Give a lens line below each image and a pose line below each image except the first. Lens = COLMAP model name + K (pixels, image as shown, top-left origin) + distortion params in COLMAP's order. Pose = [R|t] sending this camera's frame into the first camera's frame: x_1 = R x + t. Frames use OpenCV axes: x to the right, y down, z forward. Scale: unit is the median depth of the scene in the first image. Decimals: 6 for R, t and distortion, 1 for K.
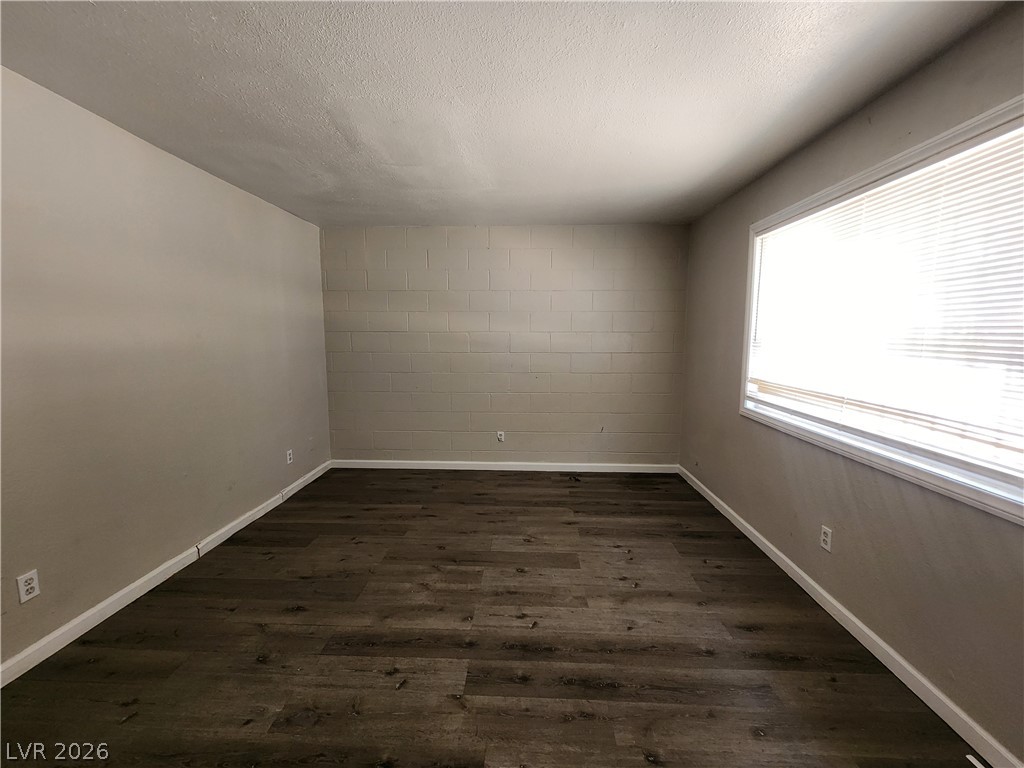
lens RADIAL K [[418.5, 0, 514.0], [0, 418.5, 383.2], [0, 0, 1]] dist [0.000691, -0.001276]
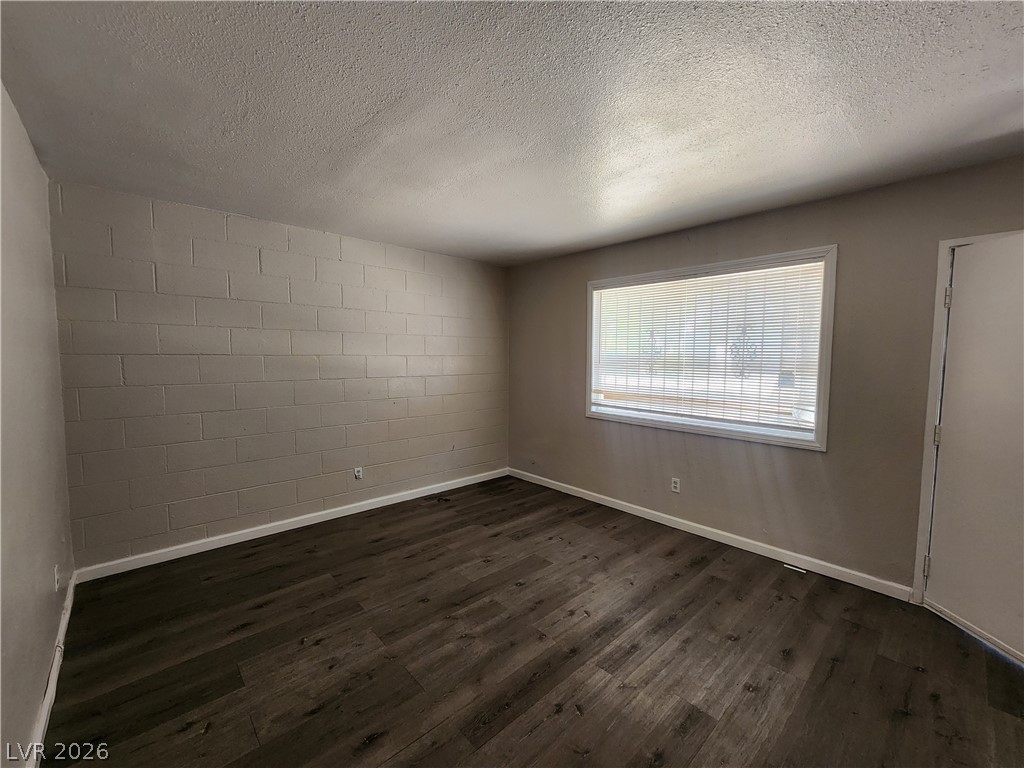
lens RADIAL K [[418.5, 0, 512.8], [0, 418.5, 380.3], [0, 0, 1]] dist [0.000691, -0.001276]
pose [[0.708115, -0.039861, 0.704971, -0.605291], [0.077686, 0.996742, -0.021674, -0.034590], [-0.701810, 0.070114, 0.708905, 0.195838]]
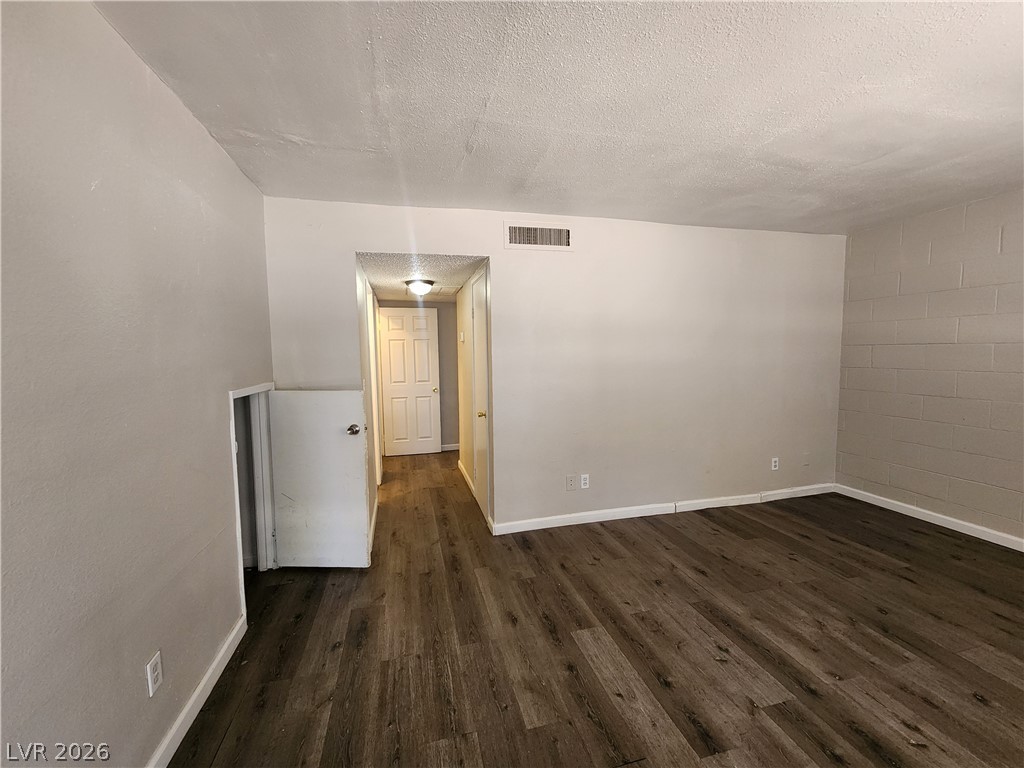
lens RADIAL K [[418.5, 0, 511.8], [0, 418.5, 383.1], [0, 0, 1]] dist [0.000691, -0.001276]
pose [[0.287555, 0.064548, -0.955587, 0.342404], [-0.095502, 0.994686, 0.038451, -0.007735], [0.952991, 0.080203, 0.292191, 0.041137]]
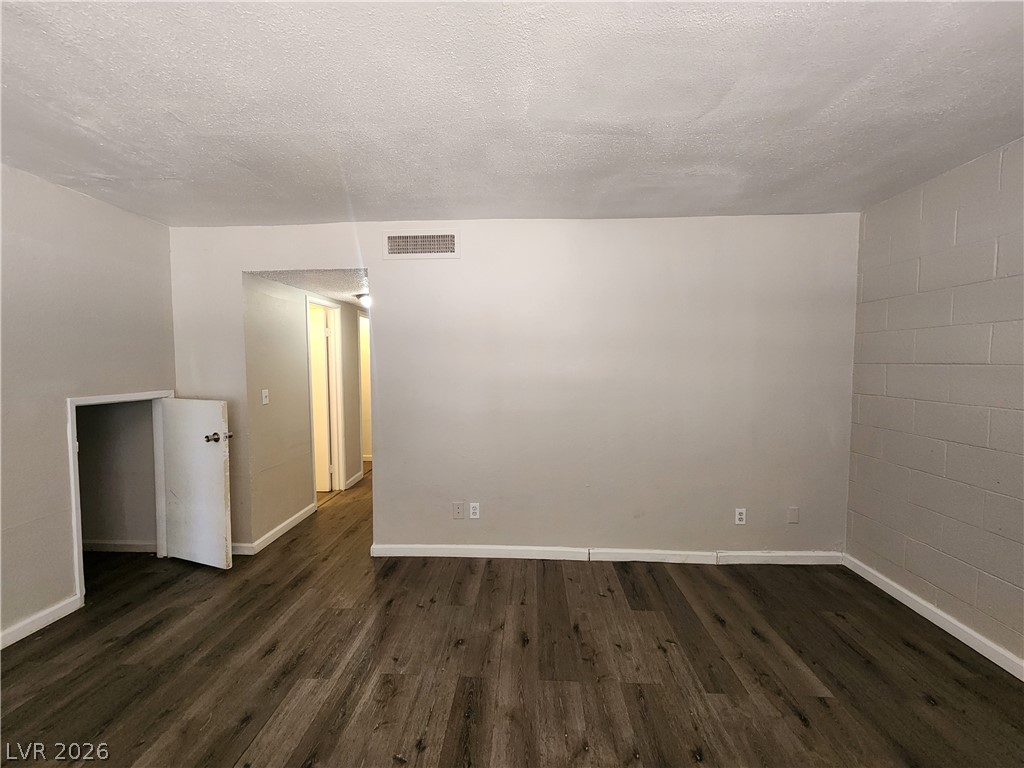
lens RADIAL K [[418.5, 0, 512.8], [0, 418.5, 382.1], [0, 0, 1]] dist [0.000691, -0.001276]
pose [[-0.008426, 0.045065, -0.998949, 0.337760], [-0.113691, 0.992463, 0.045732, -0.088633], [0.993480, 0.113957, -0.003239, 0.657691]]
